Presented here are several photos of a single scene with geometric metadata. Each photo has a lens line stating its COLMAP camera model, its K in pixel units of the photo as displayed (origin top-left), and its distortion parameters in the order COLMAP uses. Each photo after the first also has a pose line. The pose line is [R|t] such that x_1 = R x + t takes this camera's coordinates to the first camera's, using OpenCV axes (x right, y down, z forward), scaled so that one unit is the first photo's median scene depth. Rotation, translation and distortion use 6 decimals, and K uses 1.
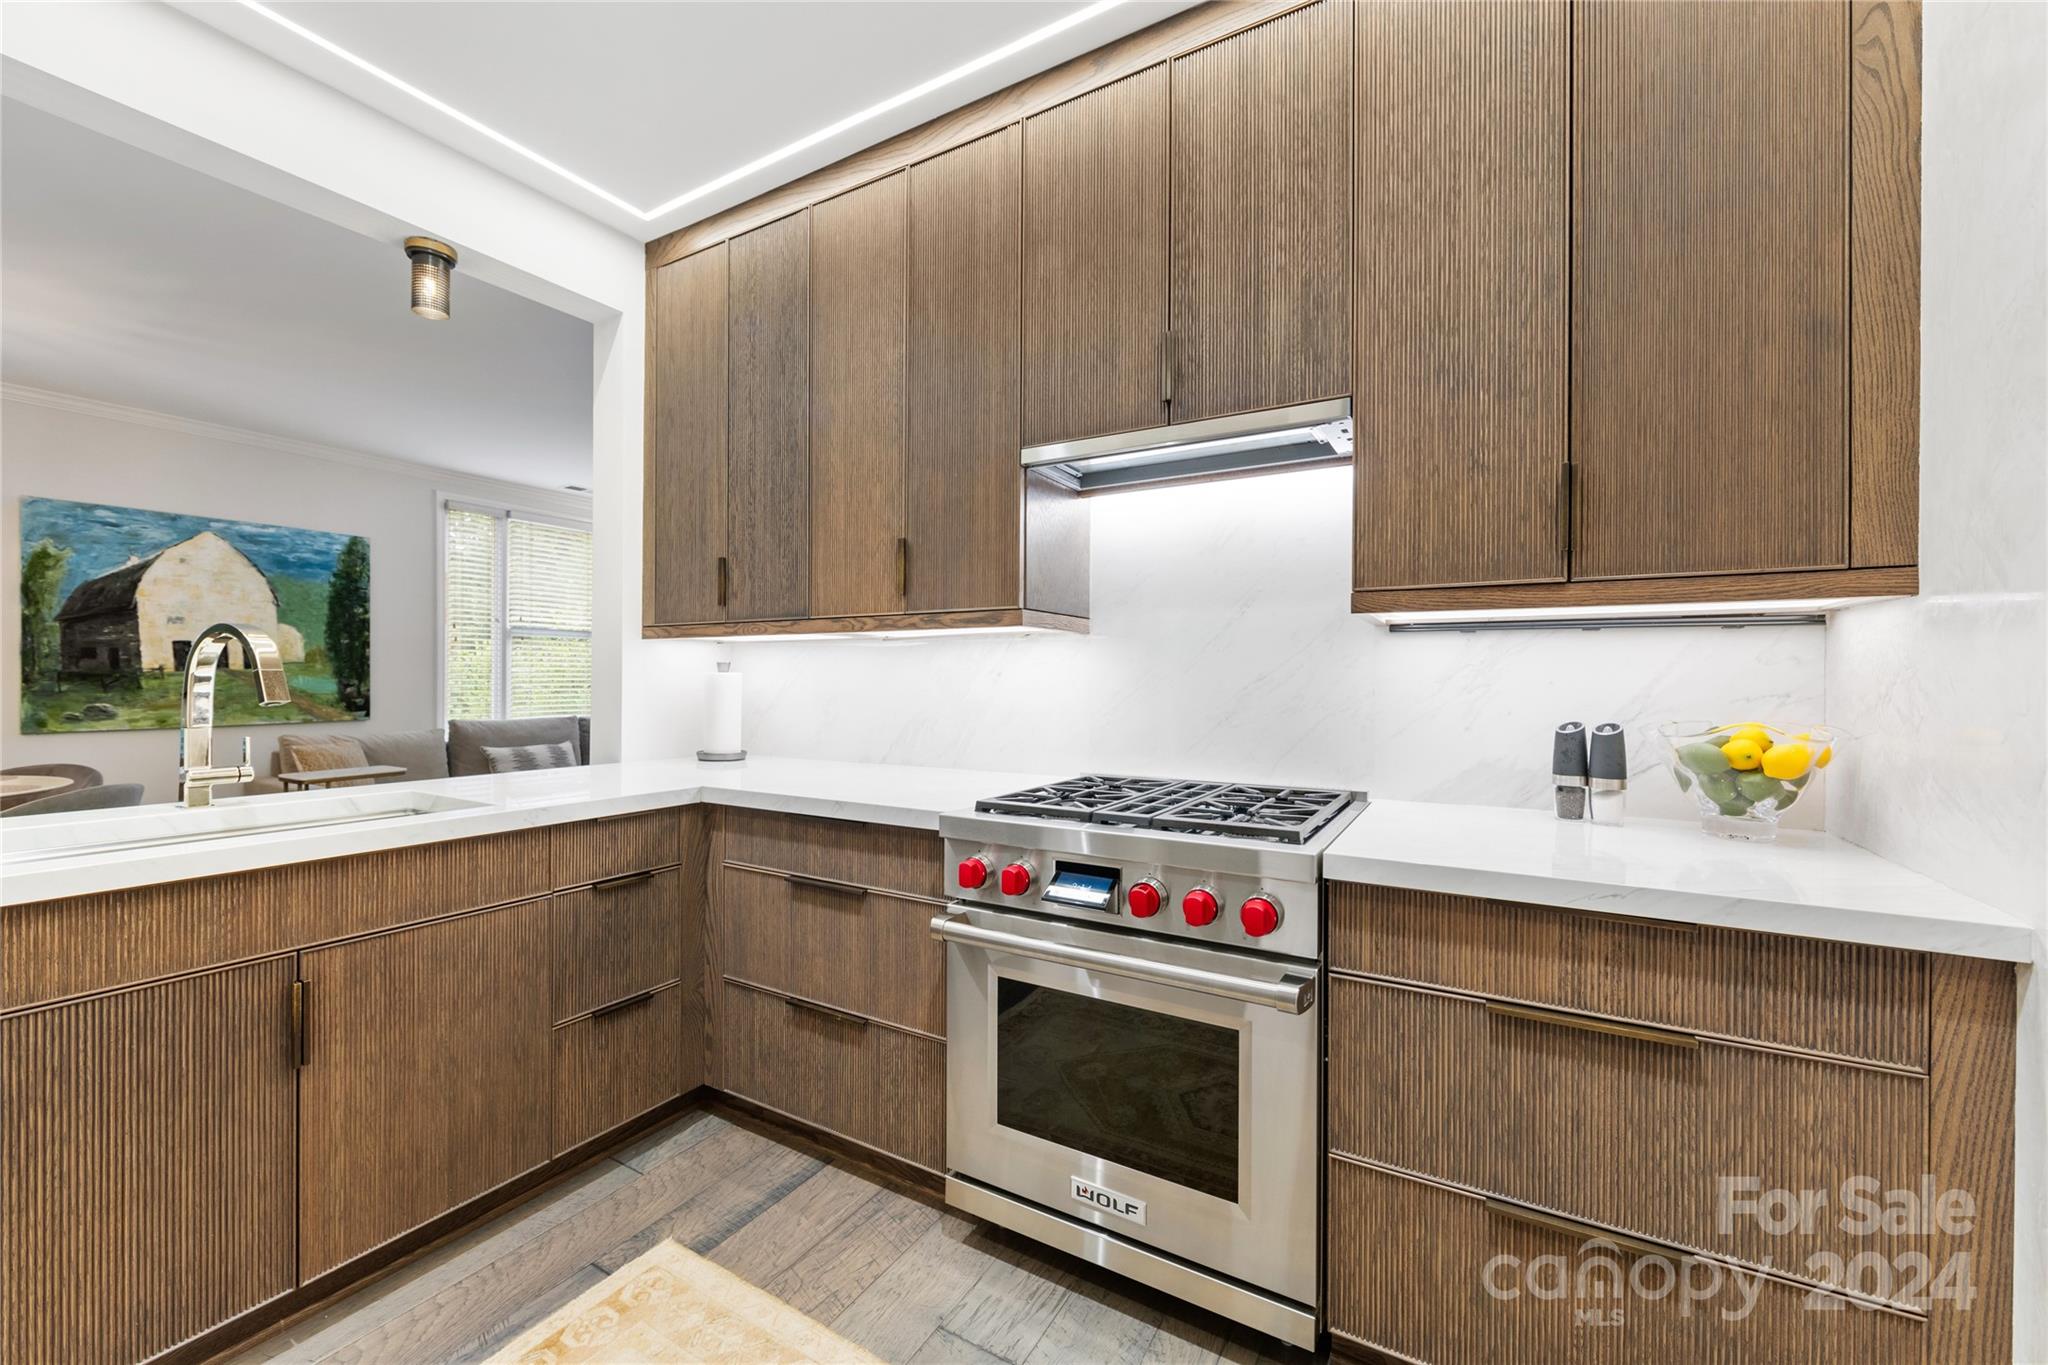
lens RADIAL K [[809.8, 0, 1017.9], [0, 809.8, 681.7], [0, 0, 1]] dist [-0.005472, 0.000772]
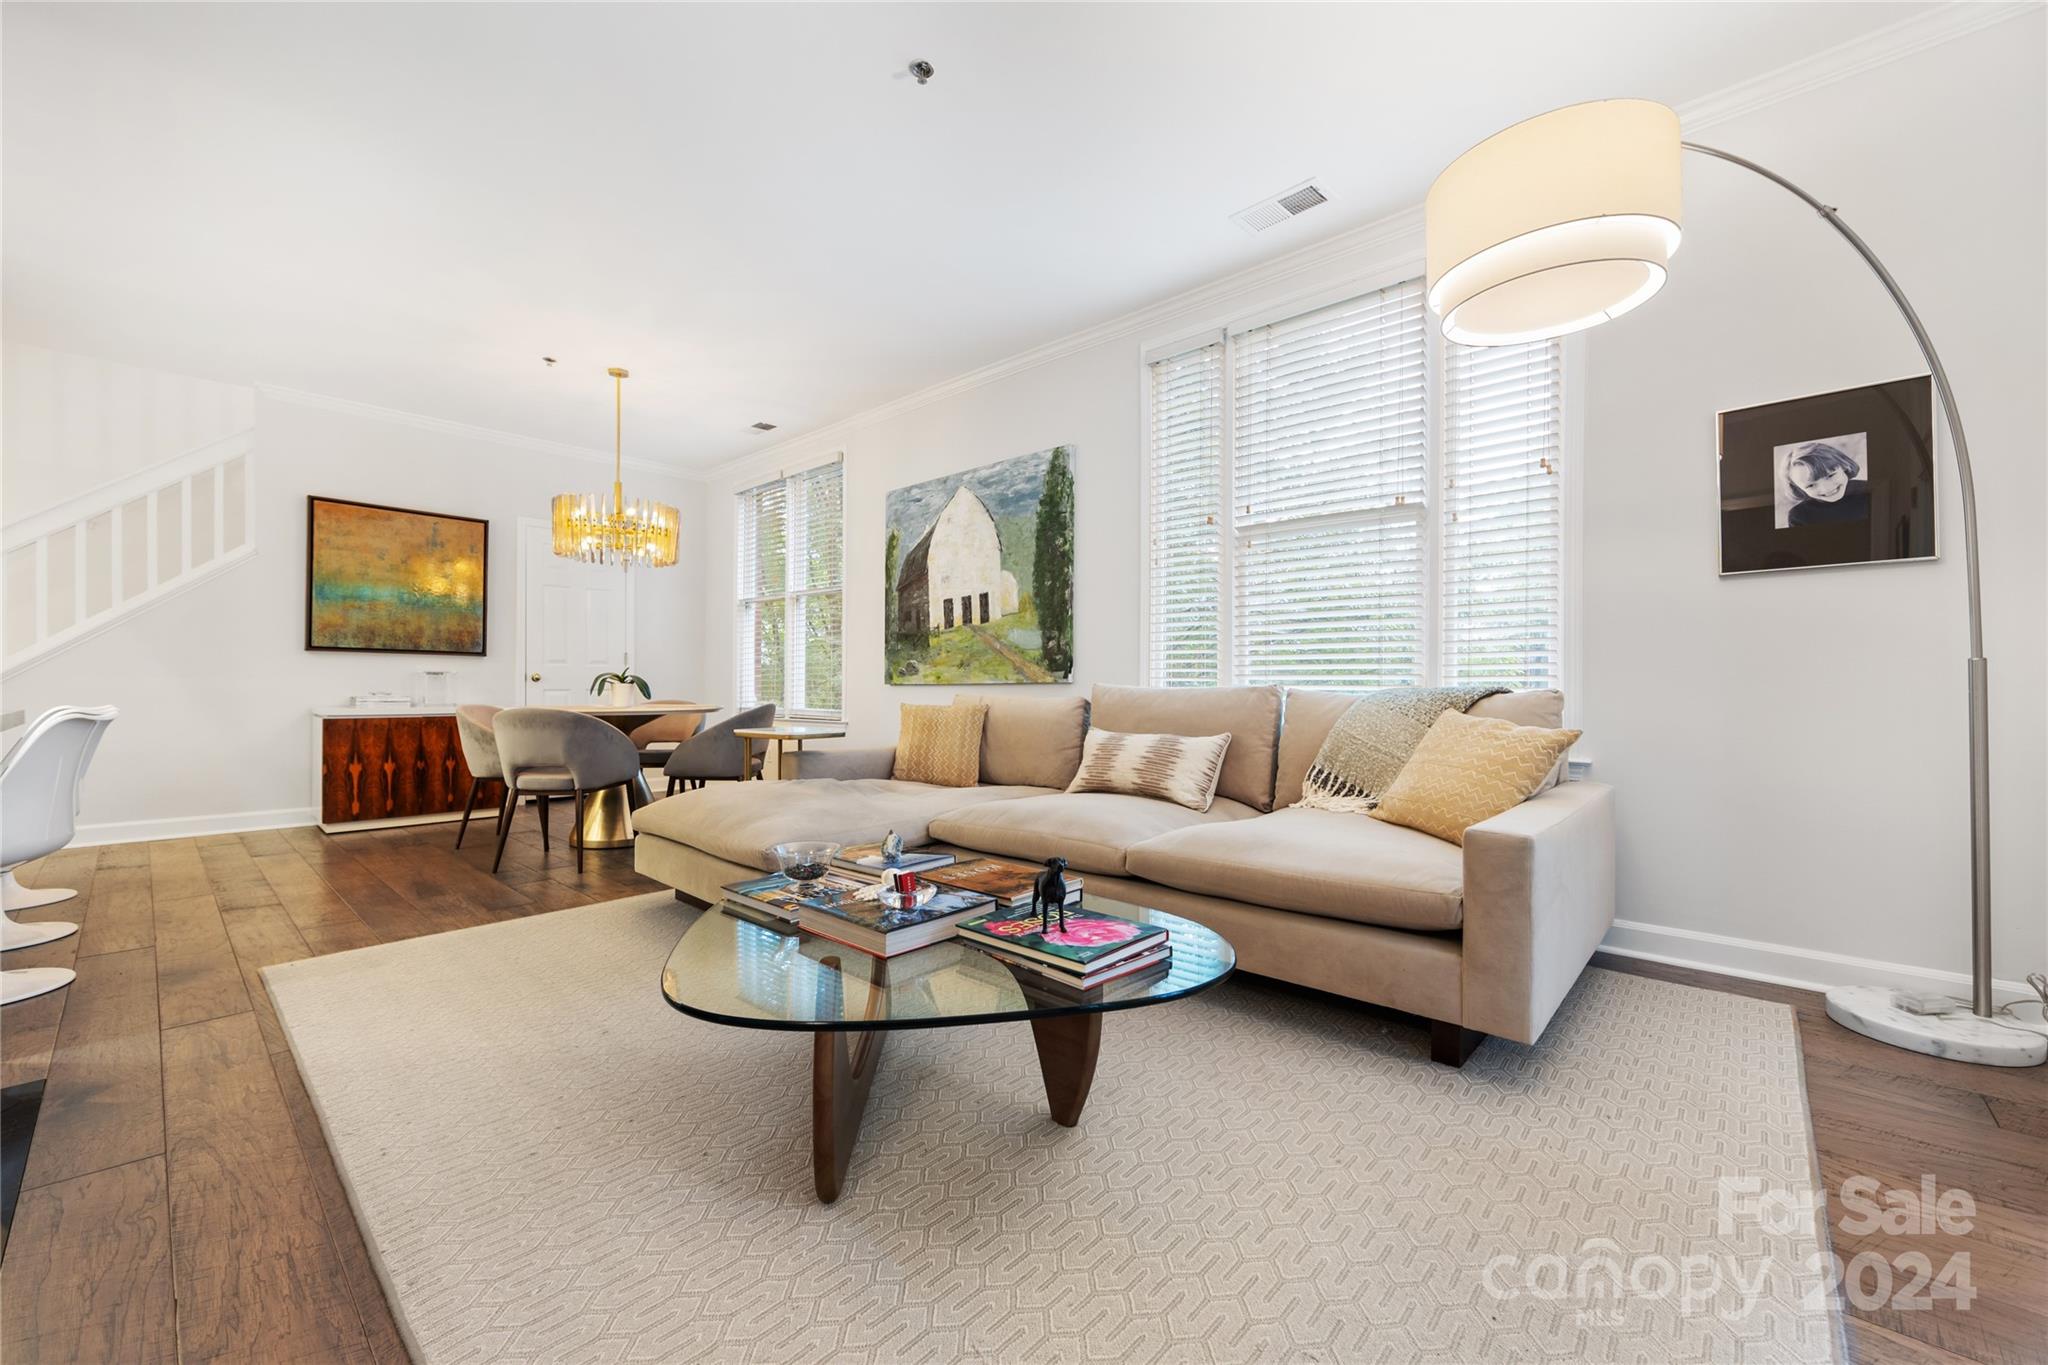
lens RADIAL K [[809.8, 0, 1028.2], [0, 809.8, 691.4], [0, 0, 1]] dist [-0.005472, 0.000772]
pose [[-0.201409, 0.001317, -0.979506, -0.091806], [-0.006986, 0.999972, 0.002781, 0.105701], [0.979482, 0.007403, -0.201395, 2.208548]]
